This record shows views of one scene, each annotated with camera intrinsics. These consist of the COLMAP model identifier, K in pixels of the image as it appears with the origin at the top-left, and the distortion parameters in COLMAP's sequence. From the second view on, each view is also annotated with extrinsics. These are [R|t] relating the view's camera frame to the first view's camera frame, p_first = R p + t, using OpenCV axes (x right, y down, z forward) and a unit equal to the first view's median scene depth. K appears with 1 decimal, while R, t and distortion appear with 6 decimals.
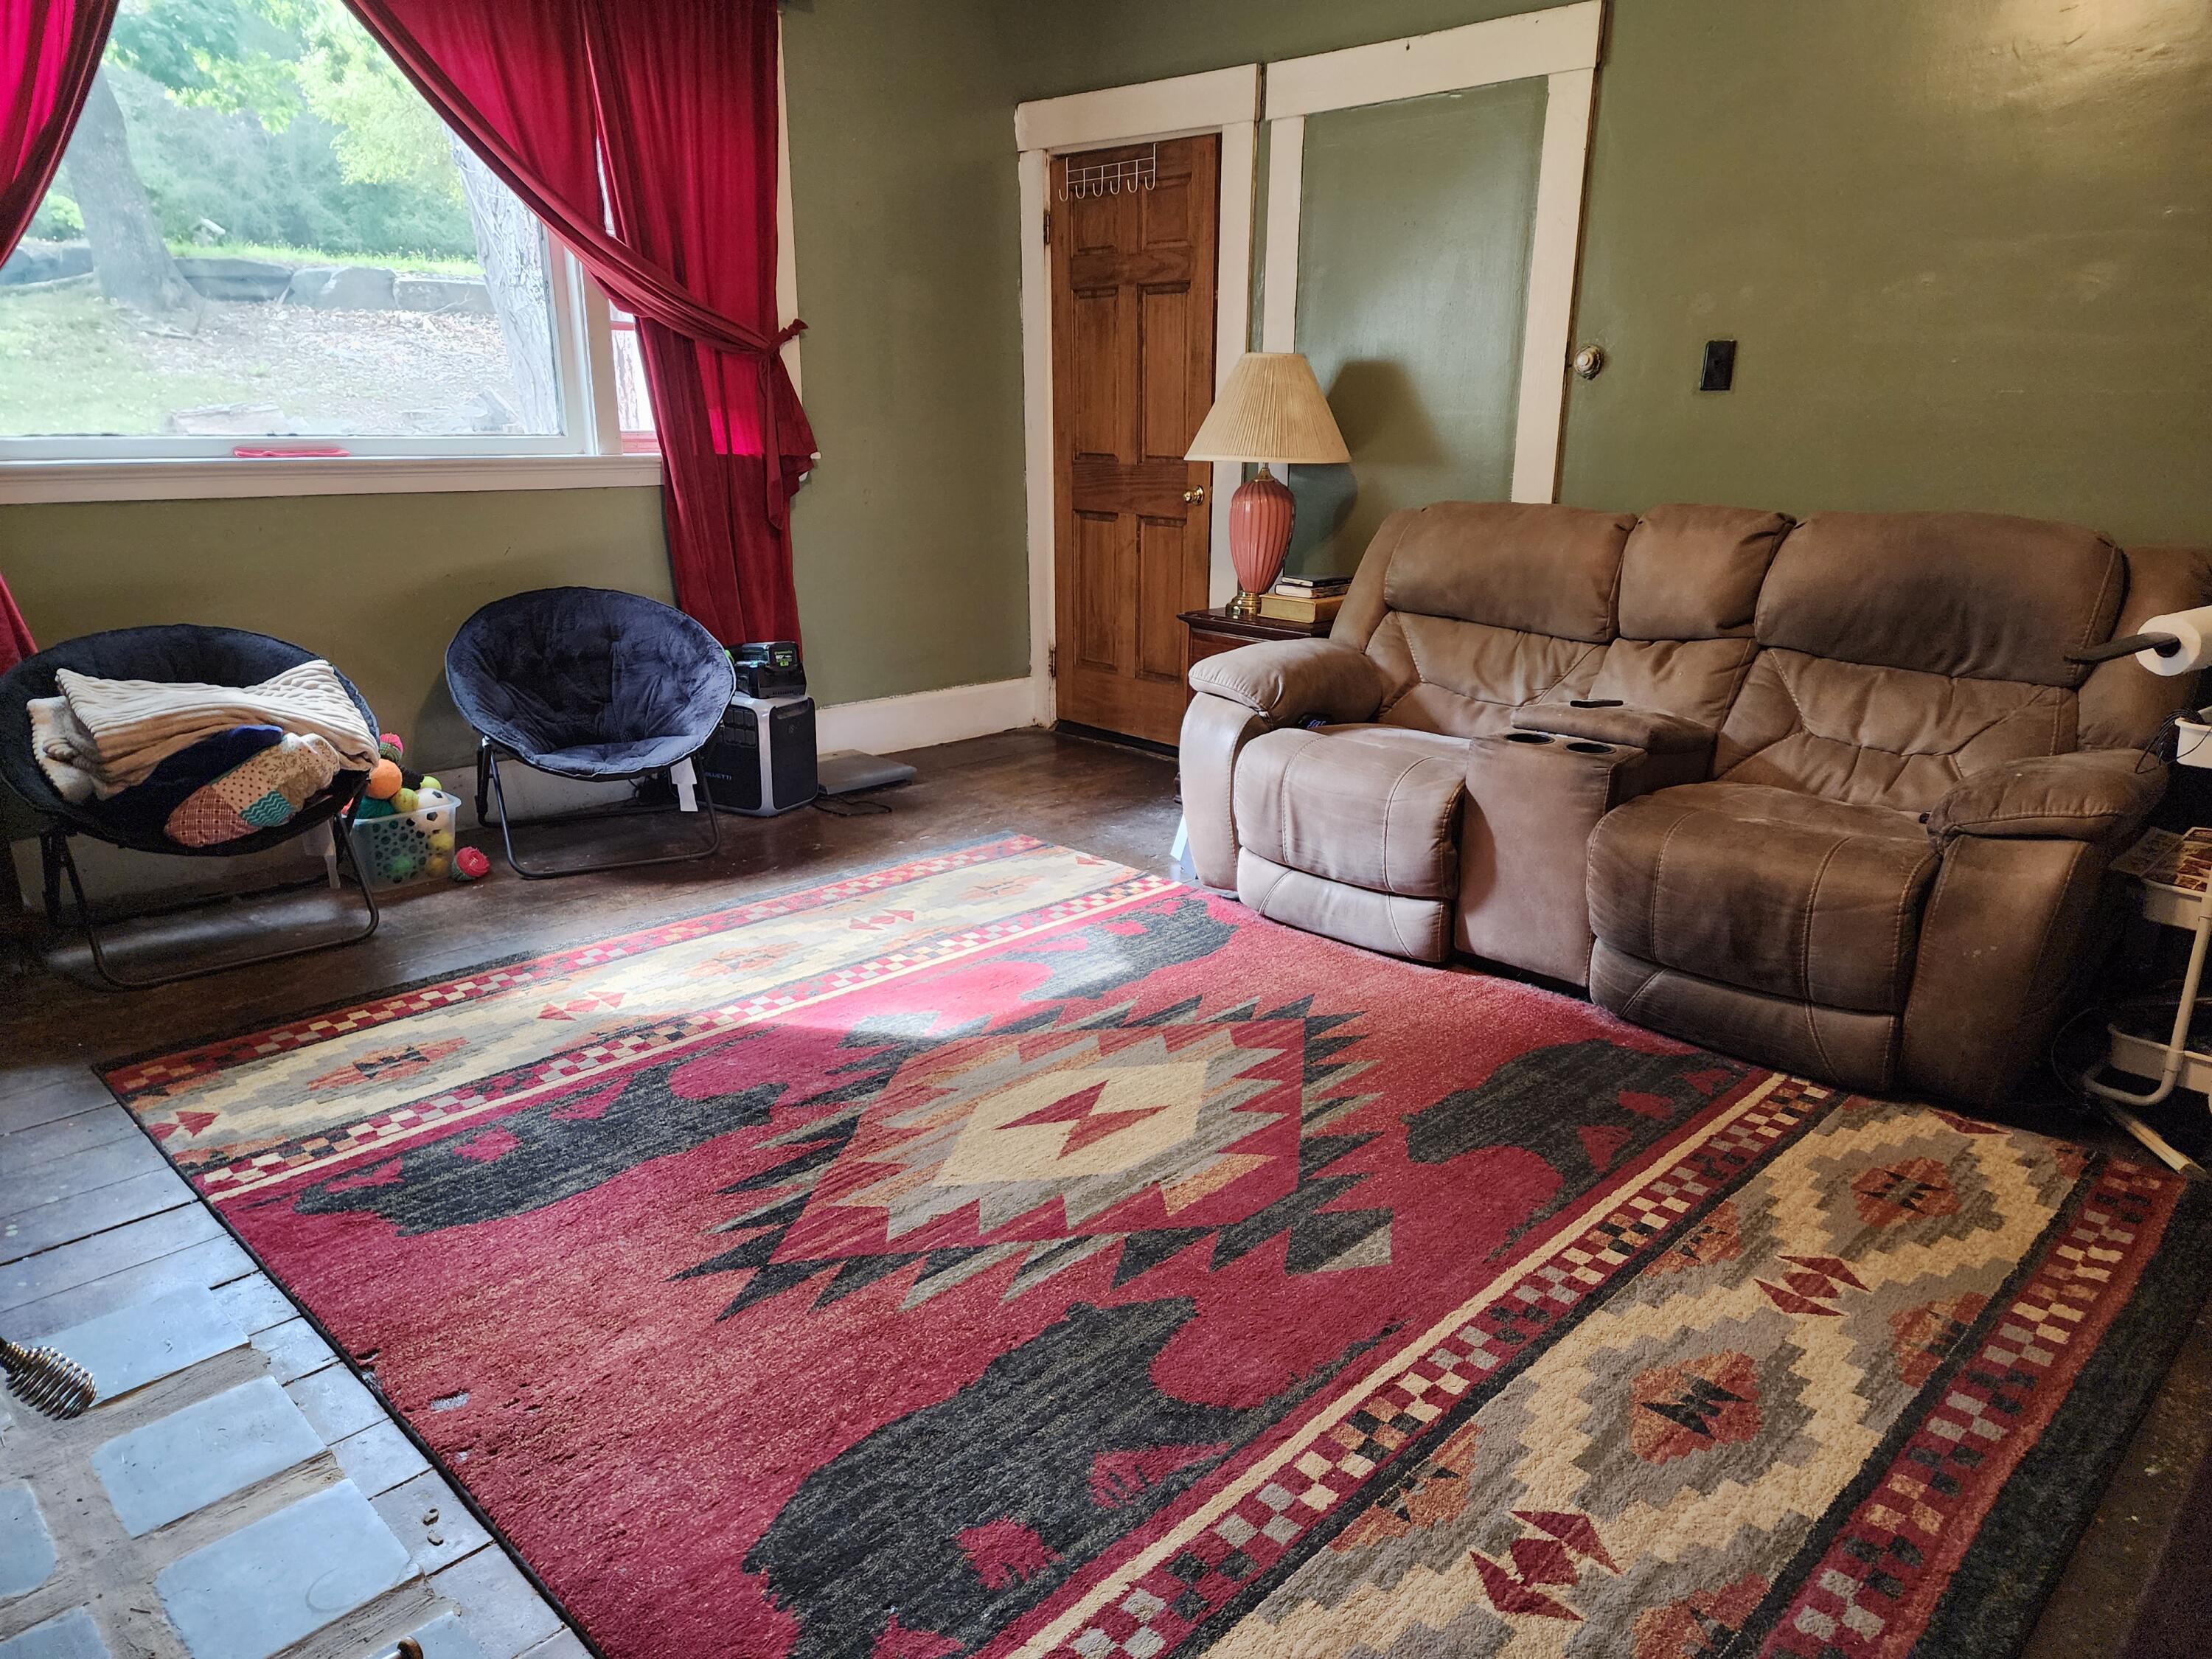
lens RADIAL K [[1504.6, 0, 1106.0], [0, 1504.6, 829.5], [0, 0, 1]] dist [0.051329, -0.059165]
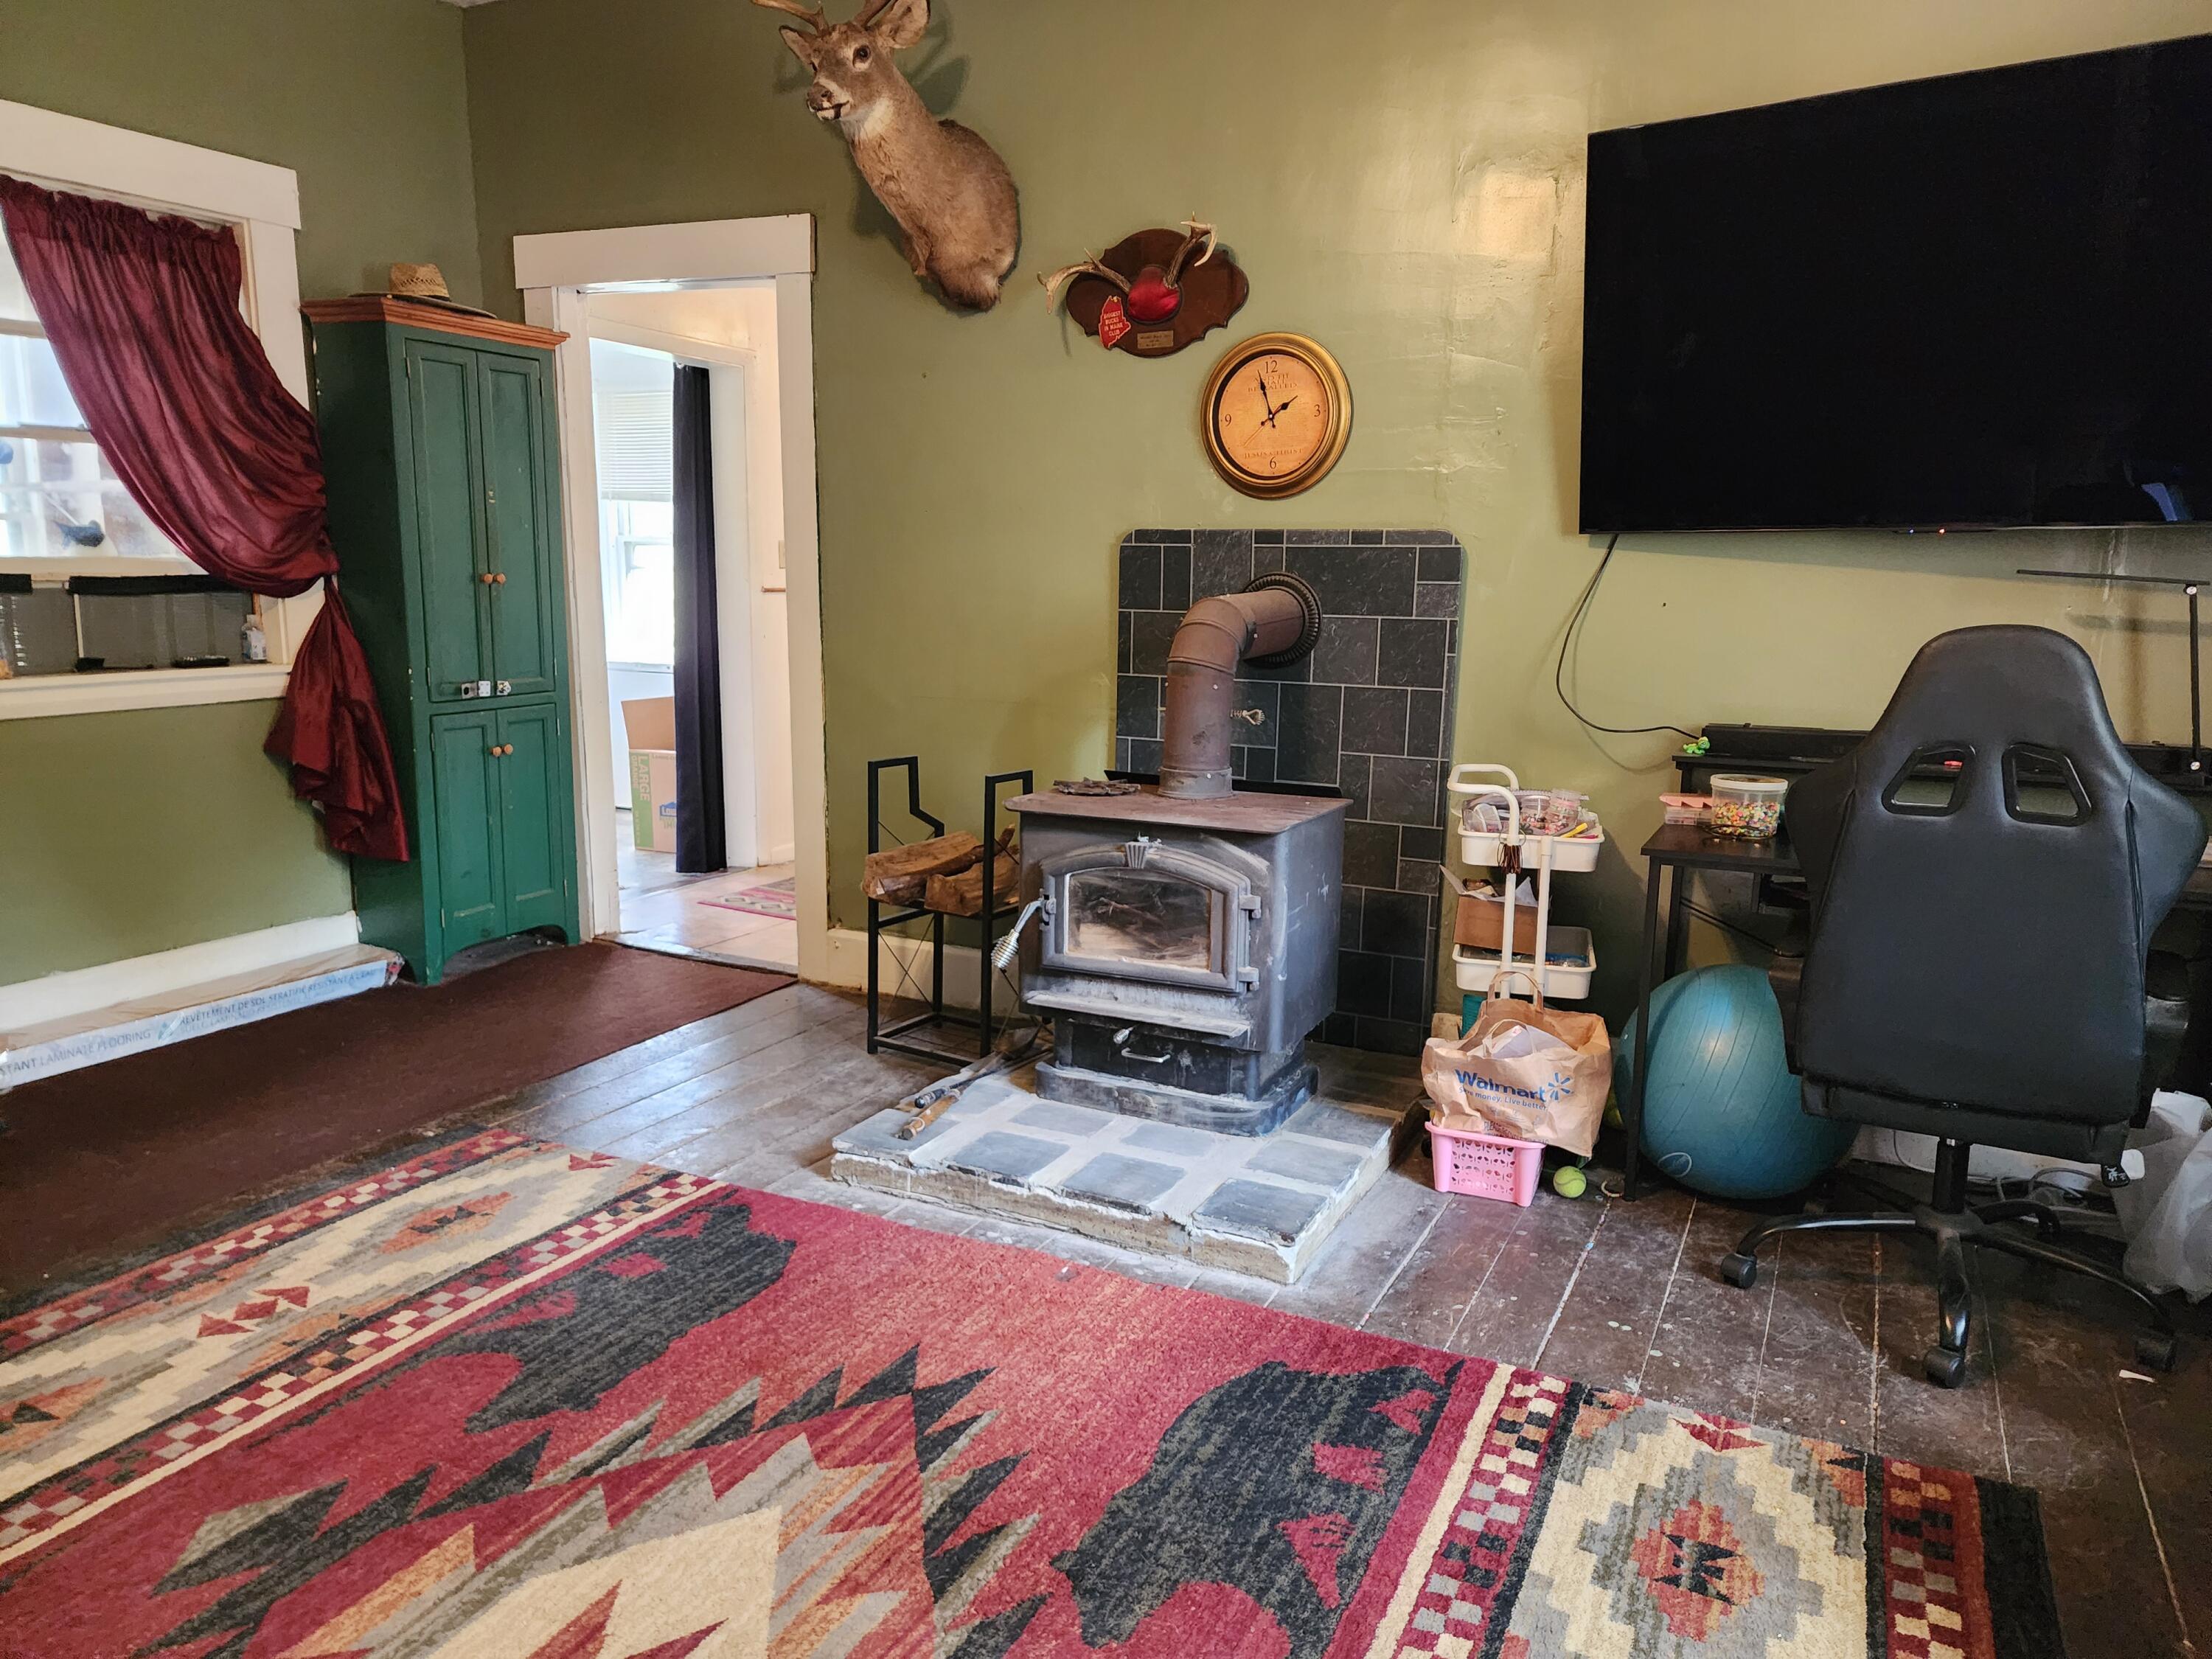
lens RADIAL K [[1504.6, 0, 1106.0], [0, 1504.6, 829.5], [0, 0, 1]] dist [0.051329, -0.059165]
pose [[-0.949802, 0.028519, -0.311550, -0.040116], [-0.106793, 0.906468, 0.408548, -0.474591], [0.294061, 0.421311, -0.857919, 1.703292]]
